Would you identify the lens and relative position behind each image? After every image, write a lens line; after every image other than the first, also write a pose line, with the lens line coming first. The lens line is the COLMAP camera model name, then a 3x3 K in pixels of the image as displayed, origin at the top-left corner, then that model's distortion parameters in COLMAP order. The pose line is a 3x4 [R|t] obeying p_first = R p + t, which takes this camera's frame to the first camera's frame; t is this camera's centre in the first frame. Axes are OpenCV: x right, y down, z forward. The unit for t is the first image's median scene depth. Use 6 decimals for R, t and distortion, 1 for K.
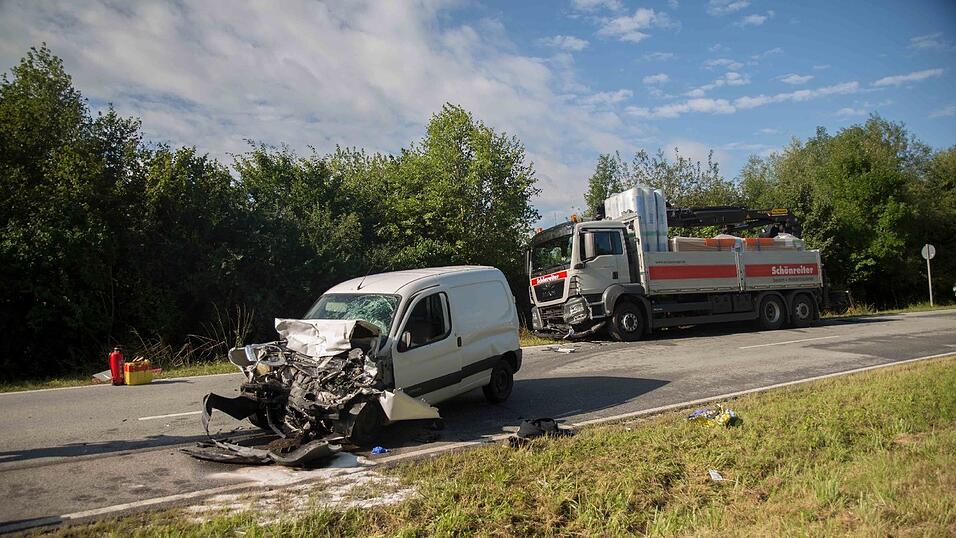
lens RADIAL K [[667.4, 0, 478.8], [0, 667.4, 324.0], [0, 0, 1]] dist [-0.133374, 0.109111]
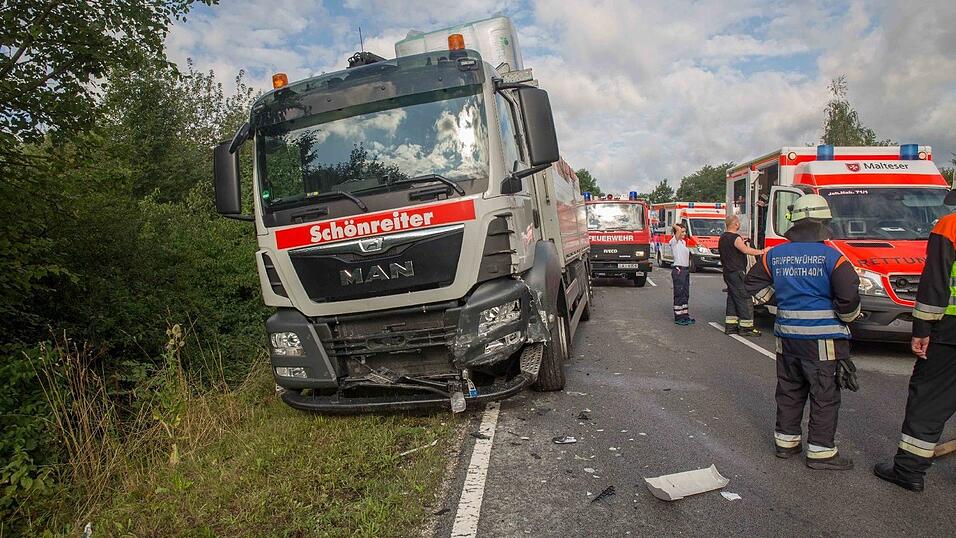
lens RADIAL K [[660.8, 0, 478.0], [0, 660.8, 269.0], [0, 0, 1]] dist [-0.133721, 0.130541]
pose [[0.613284, -0.024492, 0.789483, -0.206245], [0.056381, 0.998327, -0.012827, -0.078265], [-0.787848, 0.052378, 0.613639, 1.482248]]
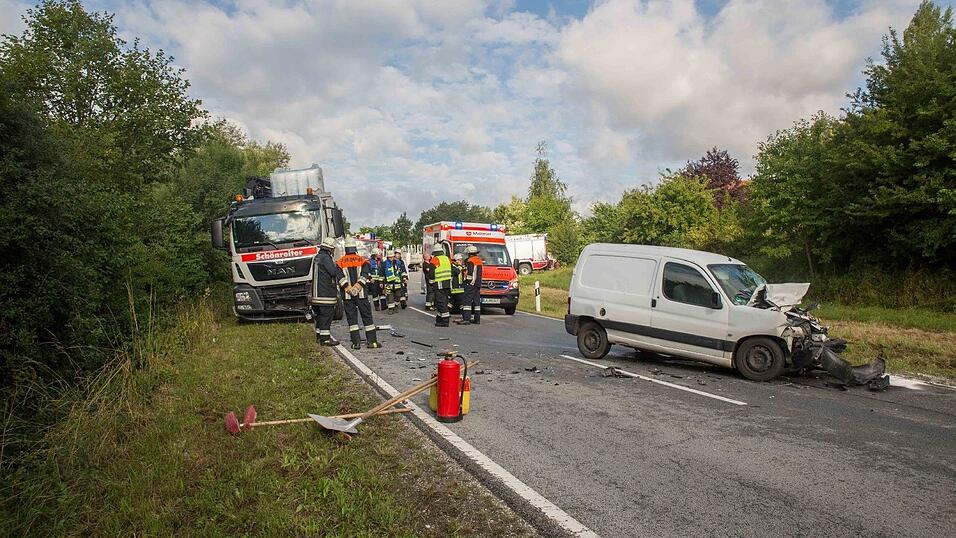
lens RADIAL K [[665.4, 0, 478.0], [0, 665.4, 269.0], [0, 0, 1]] dist [-0.128474, 0.096305]
pose [[0.271999, 0.019069, 0.962109, -1.288007], [0.045012, 0.998457, -0.032515, -0.014735], [-0.961244, 0.052151, 0.270721, 0.969348]]
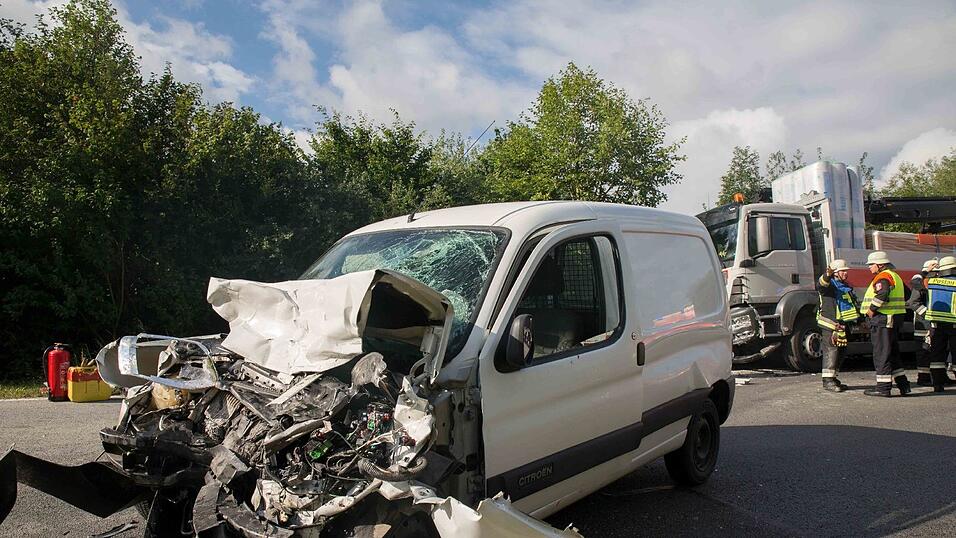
lens RADIAL K [[653.6, 0, 475.8], [0, 653.6, 322.5], [0, 0, 1]] dist [-0.123528, 0.086475]
pose [[0.988925, 0.039017, -0.143195, -0.065333], [-0.044208, 0.998469, -0.033248, 0.022092], [0.141679, 0.039210, 0.989136, 0.509857]]
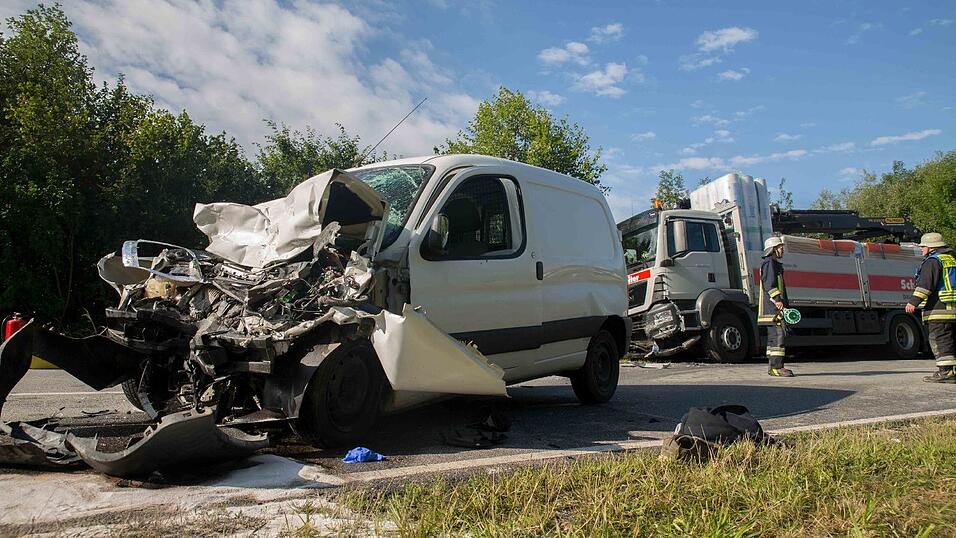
lens RADIAL K [[665.4, 0, 478.0], [0, 665.4, 269.0], [0, 0, 1]] dist [-0.128474, 0.096305]
pose [[0.997809, 0.025665, -0.060973, -0.040330], [-0.035502, 0.985455, -0.166185, 0.101672], [0.055821, 0.167986, 0.984208, 0.417780]]
